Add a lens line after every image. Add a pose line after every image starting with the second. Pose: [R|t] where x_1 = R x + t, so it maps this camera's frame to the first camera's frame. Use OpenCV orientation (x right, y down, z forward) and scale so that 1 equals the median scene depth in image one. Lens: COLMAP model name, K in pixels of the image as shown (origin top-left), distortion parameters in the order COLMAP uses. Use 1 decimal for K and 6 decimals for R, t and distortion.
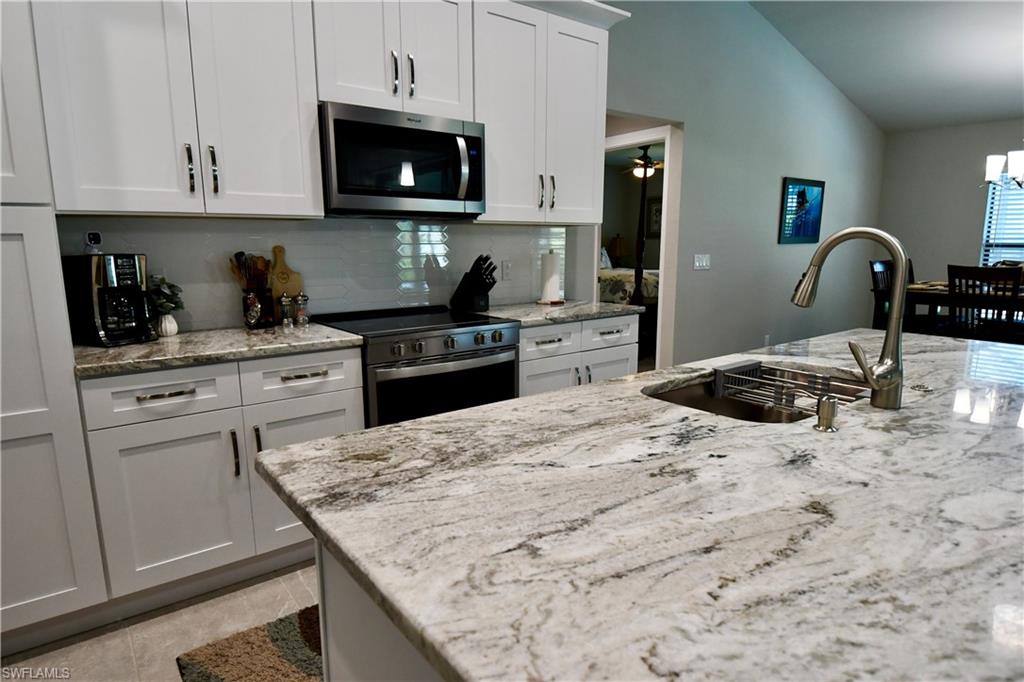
lens RADIAL K [[585.1, 0, 508.8], [0, 585.1, 350.8], [0, 0, 1]] dist [0.032832, -0.046122]
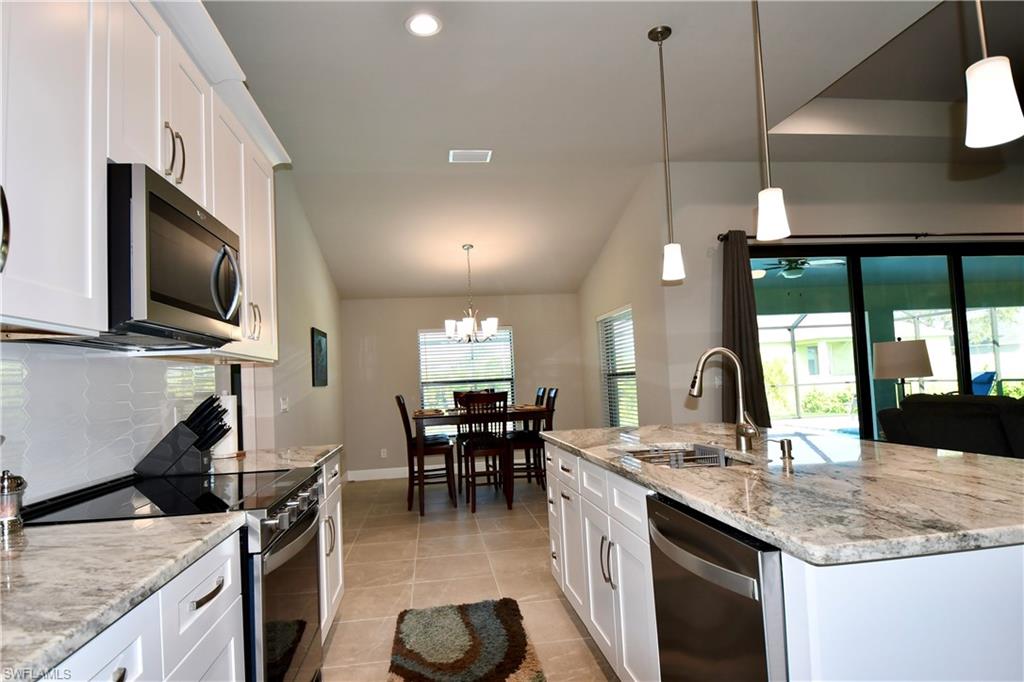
lens RADIAL K [[585.1, 0, 508.8], [0, 585.1, 350.8], [0, 0, 1]] dist [0.032832, -0.046122]
pose [[0.493174, 0.026749, 0.869520, -1.539181], [0.199827, 0.969317, -0.143157, -0.100087], [-0.846669, 0.244355, 0.472696, 0.902082]]
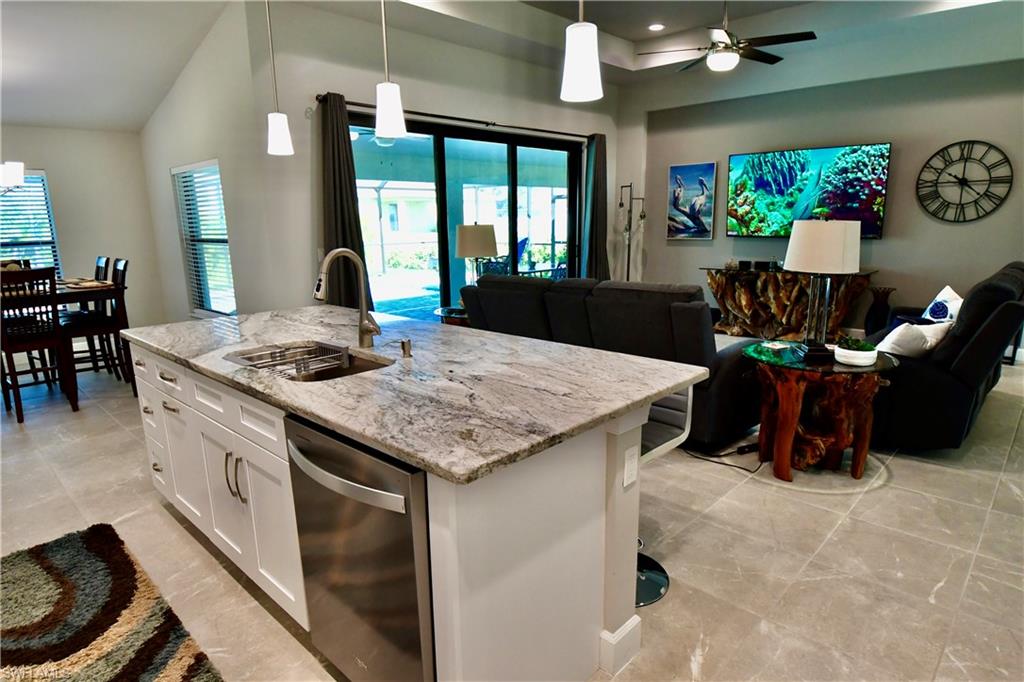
lens RADIAL K [[585.1, 0, 508.8], [0, 585.1, 350.8], [0, 0, 1]] dist [0.032832, -0.046122]
pose [[-0.154738, -0.211474, 0.965057, -1.511242], [0.193764, 0.951355, 0.239540, -0.309620], [-0.968768, 0.224059, -0.106235, 0.989812]]
